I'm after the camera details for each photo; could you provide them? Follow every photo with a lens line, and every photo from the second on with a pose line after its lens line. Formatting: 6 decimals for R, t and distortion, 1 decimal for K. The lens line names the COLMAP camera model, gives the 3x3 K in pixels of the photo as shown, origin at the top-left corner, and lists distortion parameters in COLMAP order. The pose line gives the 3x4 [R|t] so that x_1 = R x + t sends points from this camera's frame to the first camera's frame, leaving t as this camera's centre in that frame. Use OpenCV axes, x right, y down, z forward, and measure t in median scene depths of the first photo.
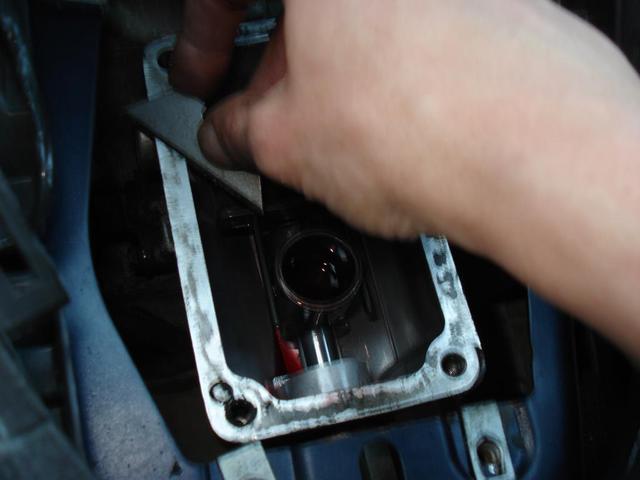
lens RADIAL K [[718.1, 0, 320.0], [0, 718.1, 240.0], [0, 0, 1]] dist [-0.115250, 0.032505]
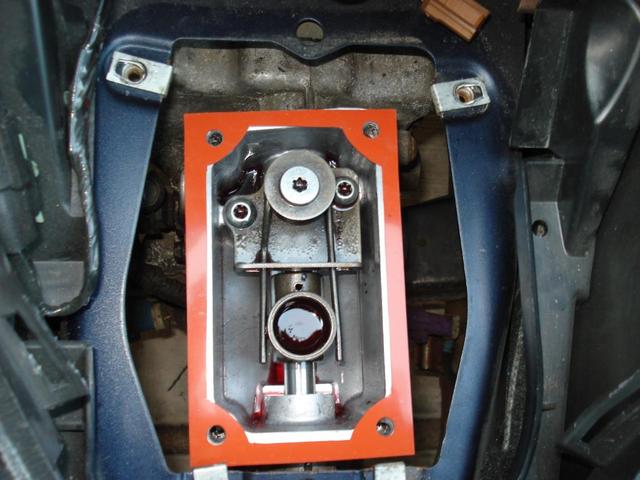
lens RADIAL K [[718.1, 0, 320.0], [0, 718.1, 240.0], [0, 0, 1]] dist [-0.115250, 0.032505]
pose [[0.976190, 0.186916, -0.110067, 0.162685], [-0.164261, 0.968396, 0.187690, -0.409360], [0.141671, -0.165141, 0.976042, -0.248443]]
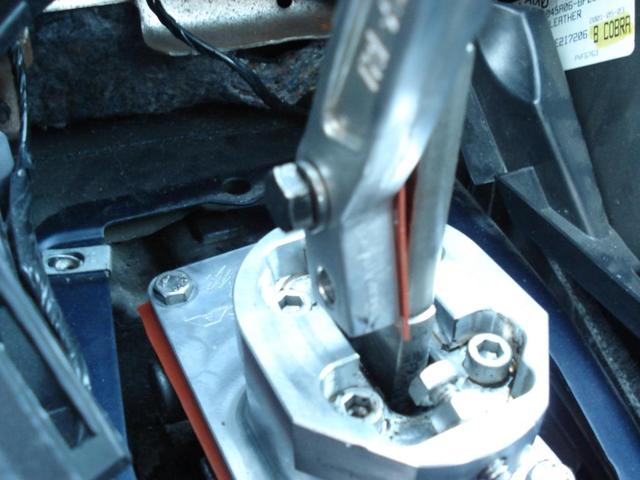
lens RADIAL K [[718.1, 0, 320.0], [0, 718.1, 240.0], [0, 0, 1]] dist [-0.115250, 0.032505]
pose [[0.962438, -0.262184, 0.070522, -0.065985], [0.266054, 0.858973, -0.437471, 0.210504], [0.054122, 0.439801, 0.896463, 0.016088]]
